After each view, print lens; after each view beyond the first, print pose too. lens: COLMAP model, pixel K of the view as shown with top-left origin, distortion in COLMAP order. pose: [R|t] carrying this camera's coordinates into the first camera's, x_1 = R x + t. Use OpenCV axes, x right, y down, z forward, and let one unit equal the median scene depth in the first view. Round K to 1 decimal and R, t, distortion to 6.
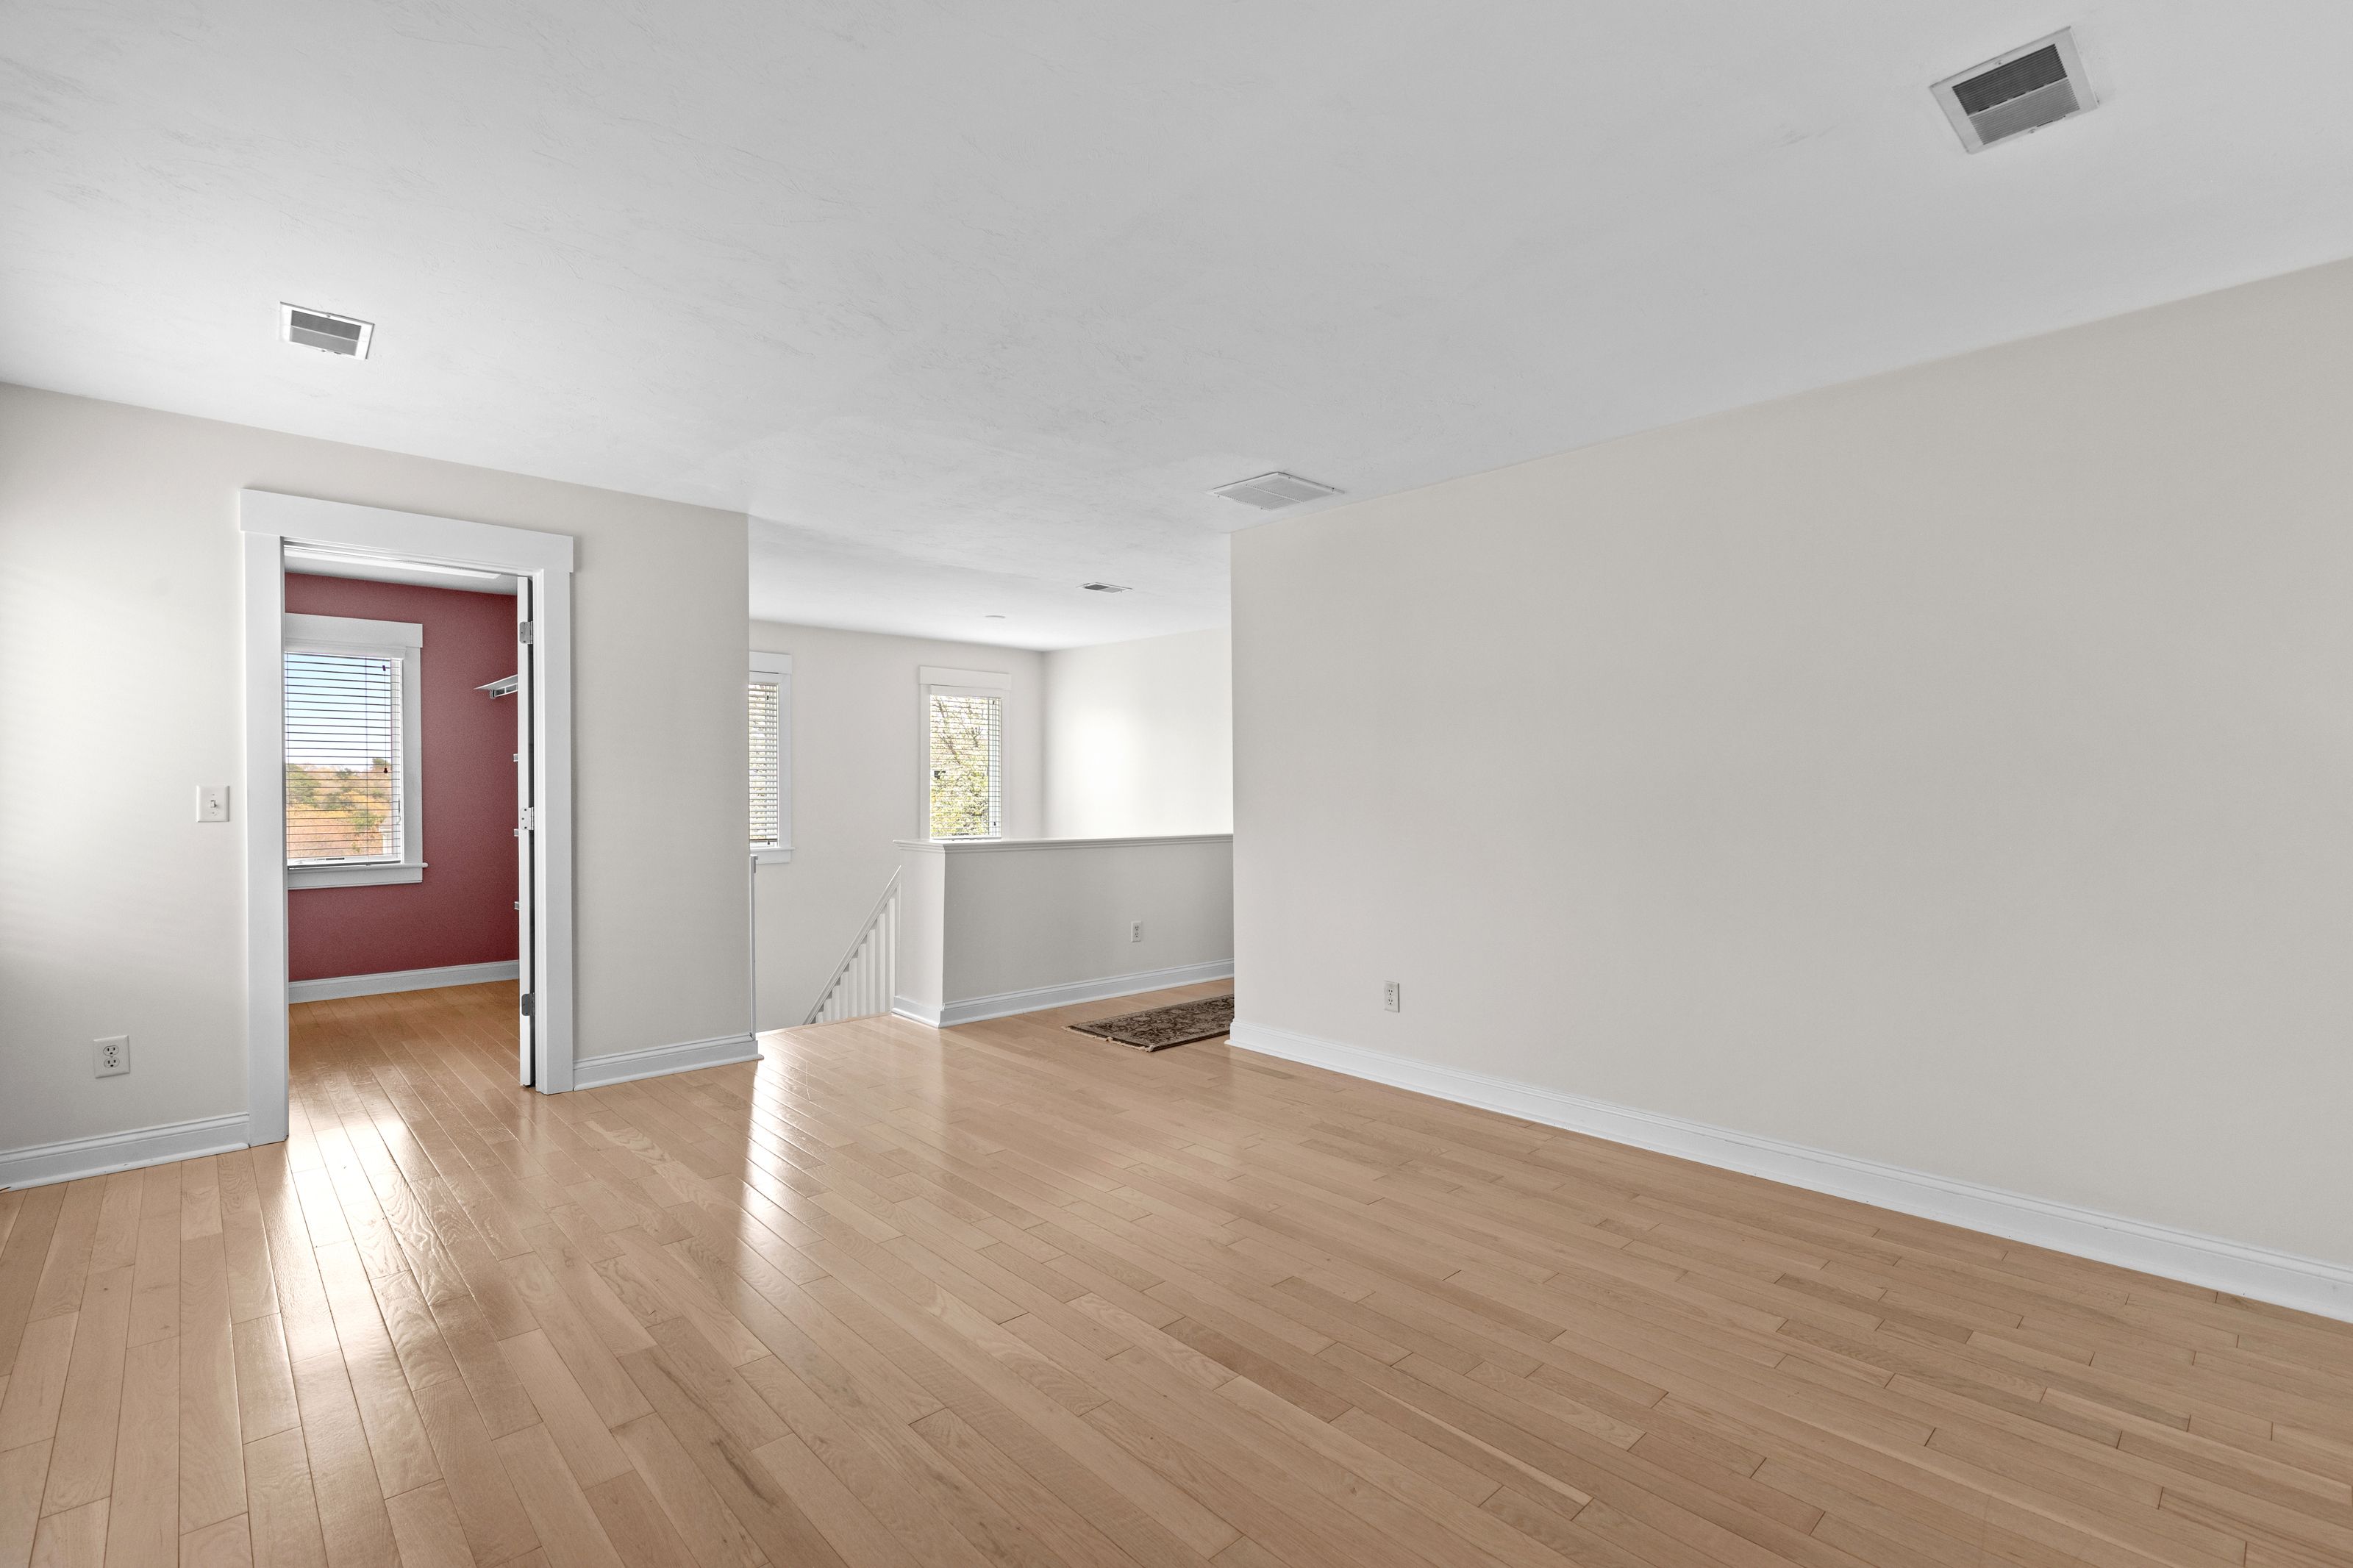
lens RADIAL K [[1064.6, 0, 1187.4], [0, 1064.6, 785.2], [0, 0, 1]] dist [0.012647, -0.000072]
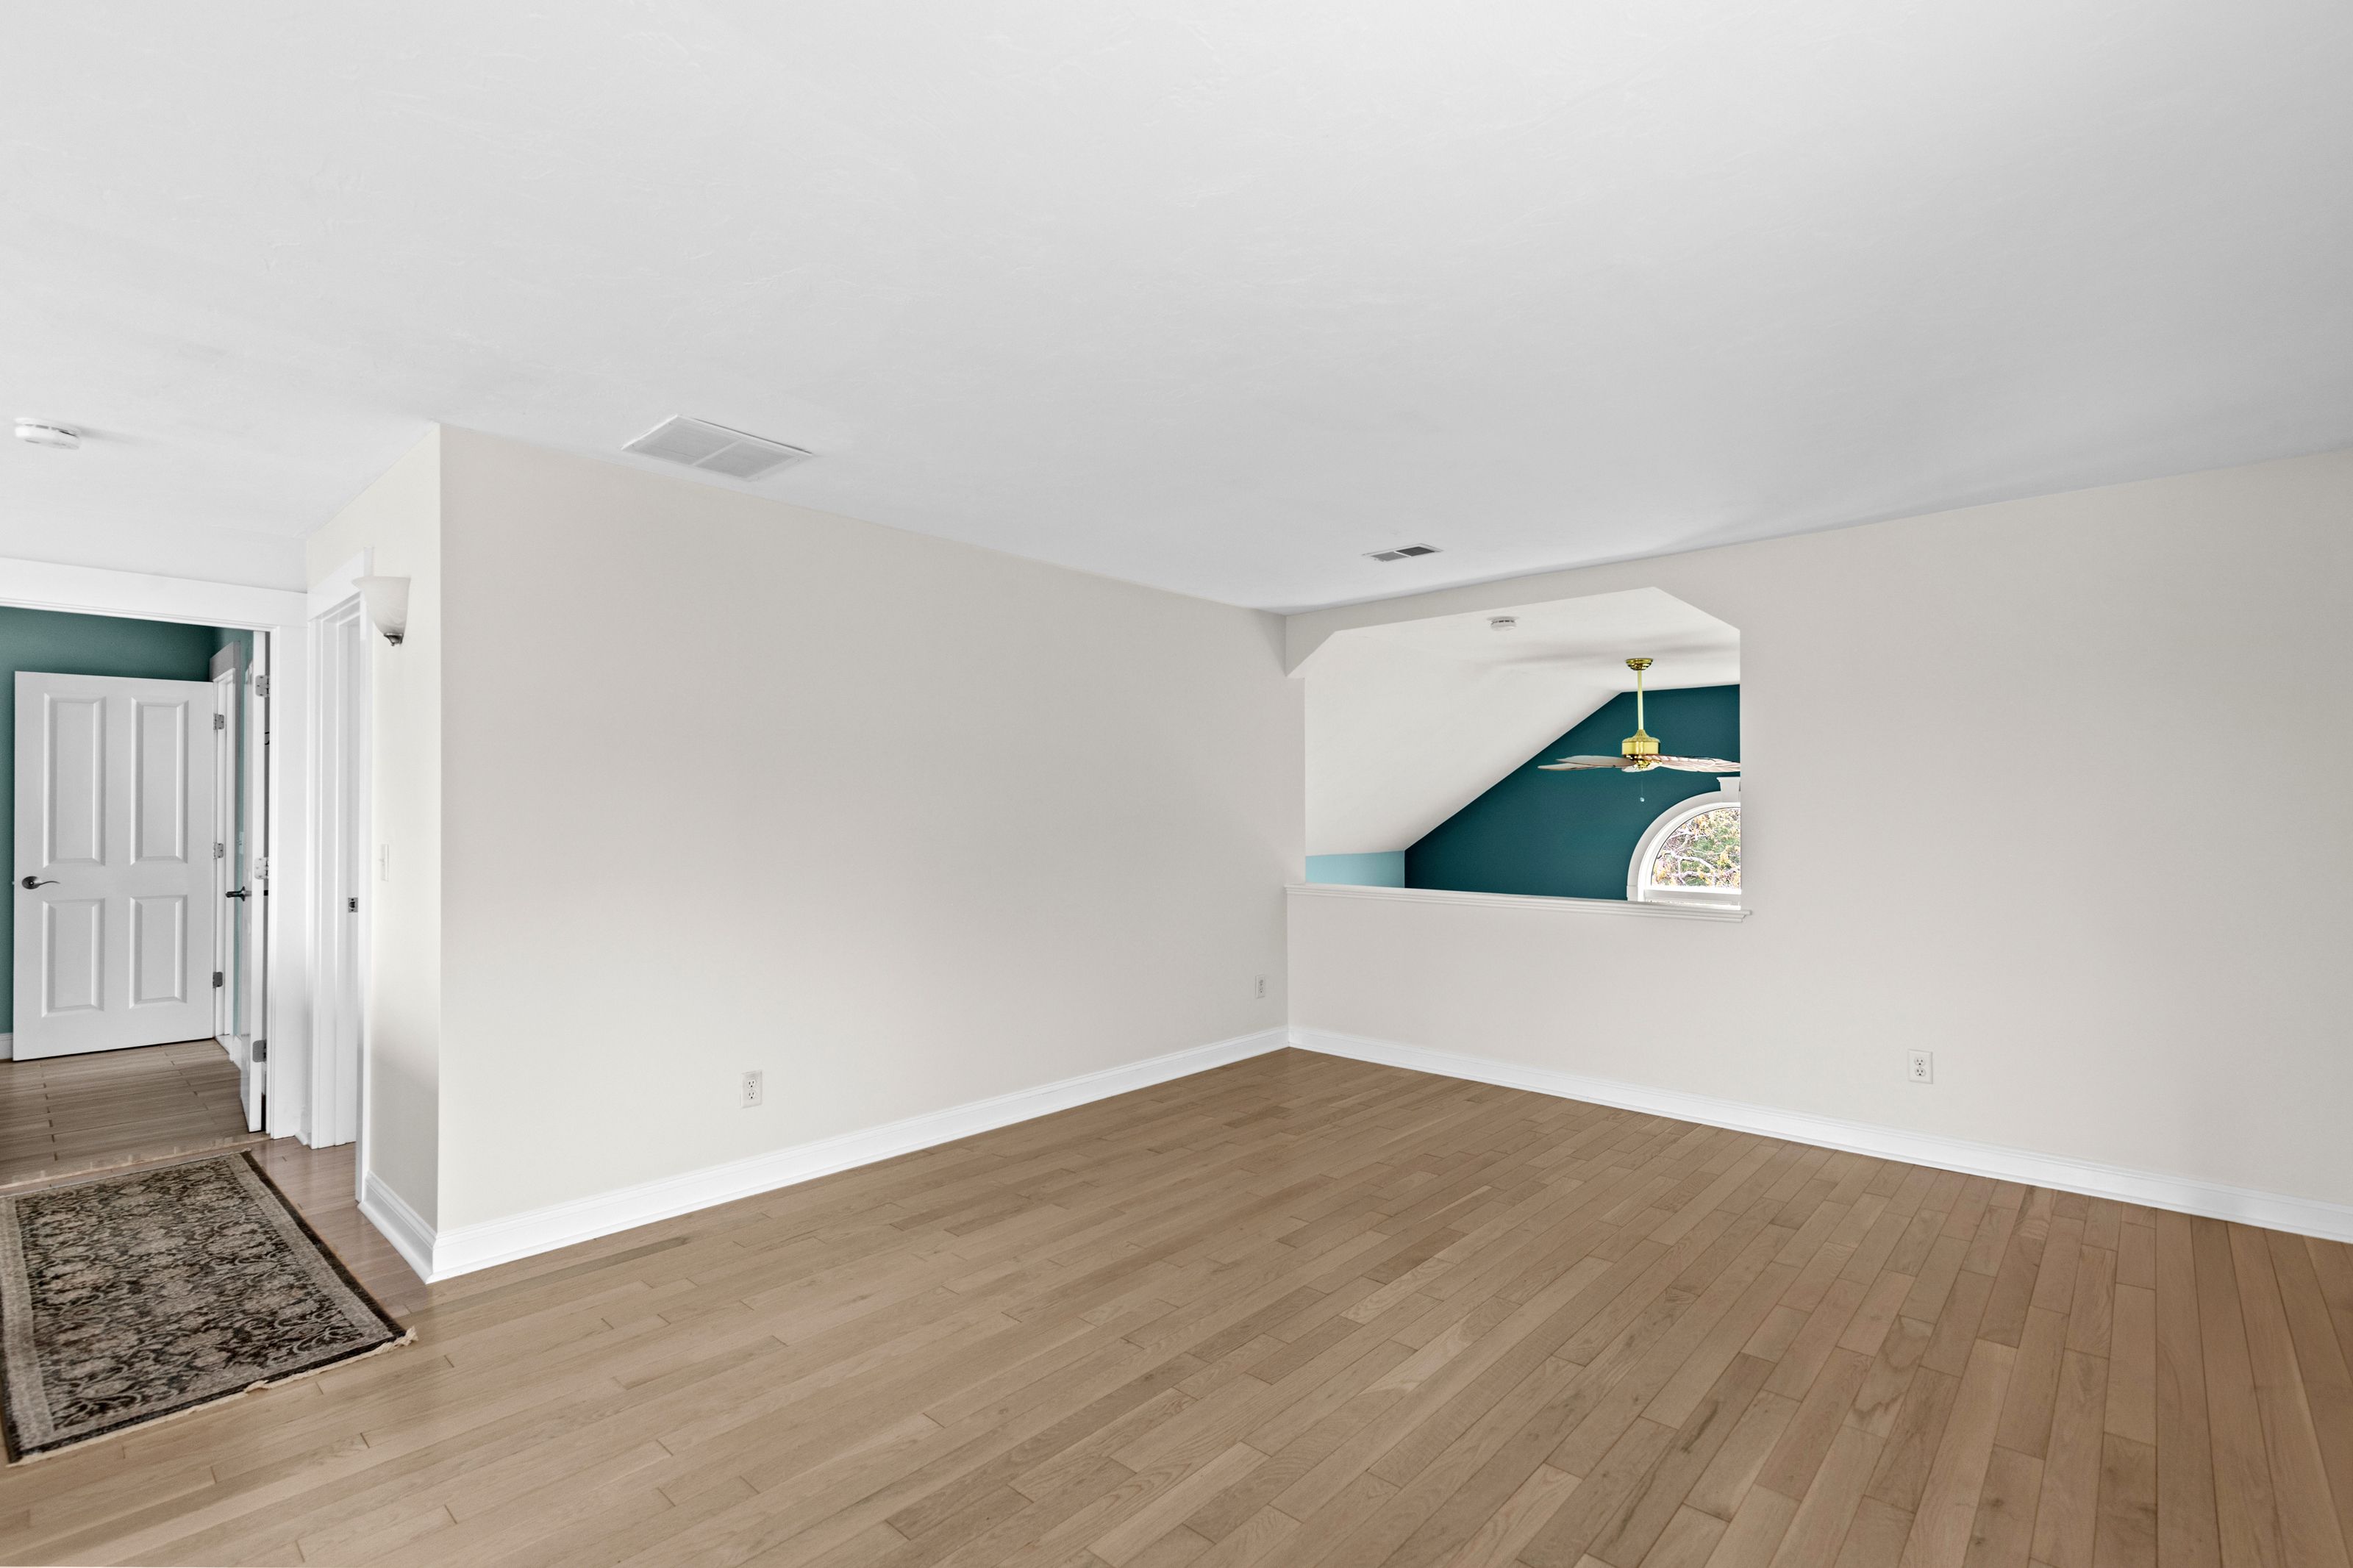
lens RADIAL K [[1064.6, 0, 1187.4], [0, 1064.6, 785.2], [0, 0, 1]] dist [0.012647, -0.000072]
pose [[-0.082578, 0.026045, 0.996244, -1.149797], [-0.005679, 0.999630, -0.026604, -0.036572], [-0.996568, -0.007854, -0.082399, 1.214793]]
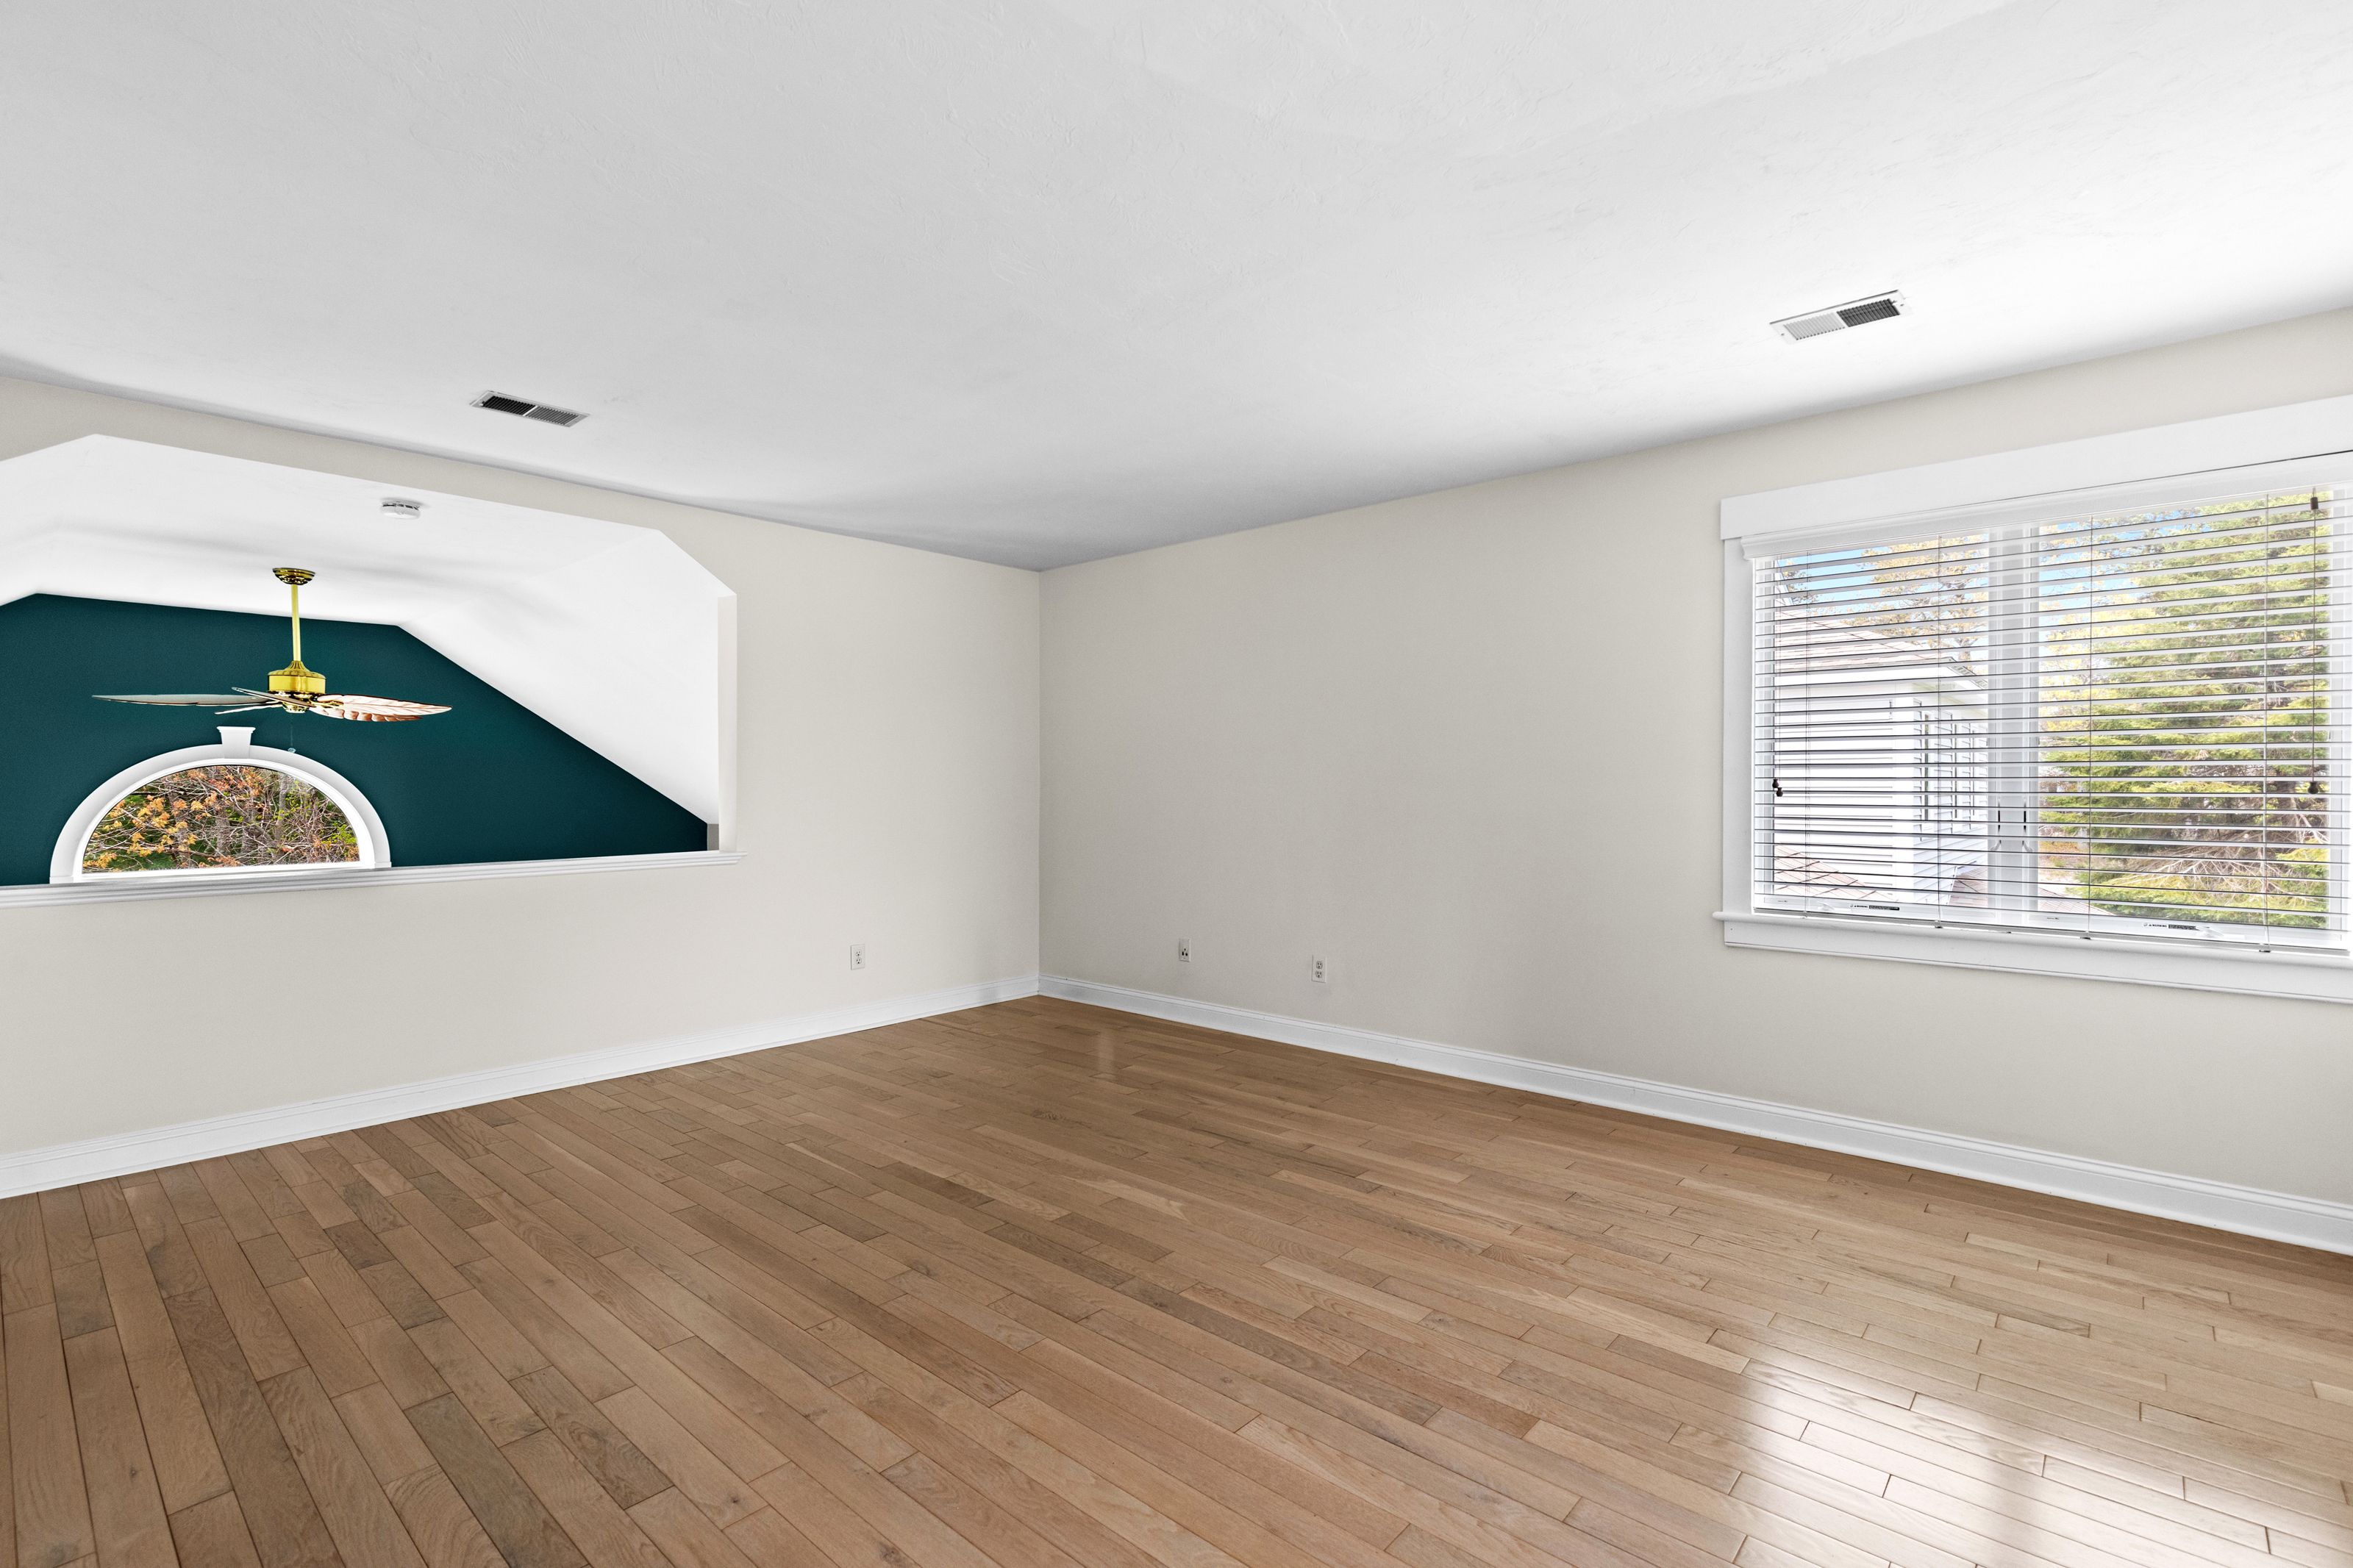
lens RADIAL K [[1064.6, 0, 1187.4], [0, 1064.6, 785.2], [0, 0, 1]] dist [0.012647, -0.000072]
pose [[-0.995936, 0.003807, -0.089986, -0.131515], [0.004410, 0.999969, -0.006508, 0.010807], [0.089958, -0.006878, -0.995922, 2.109085]]
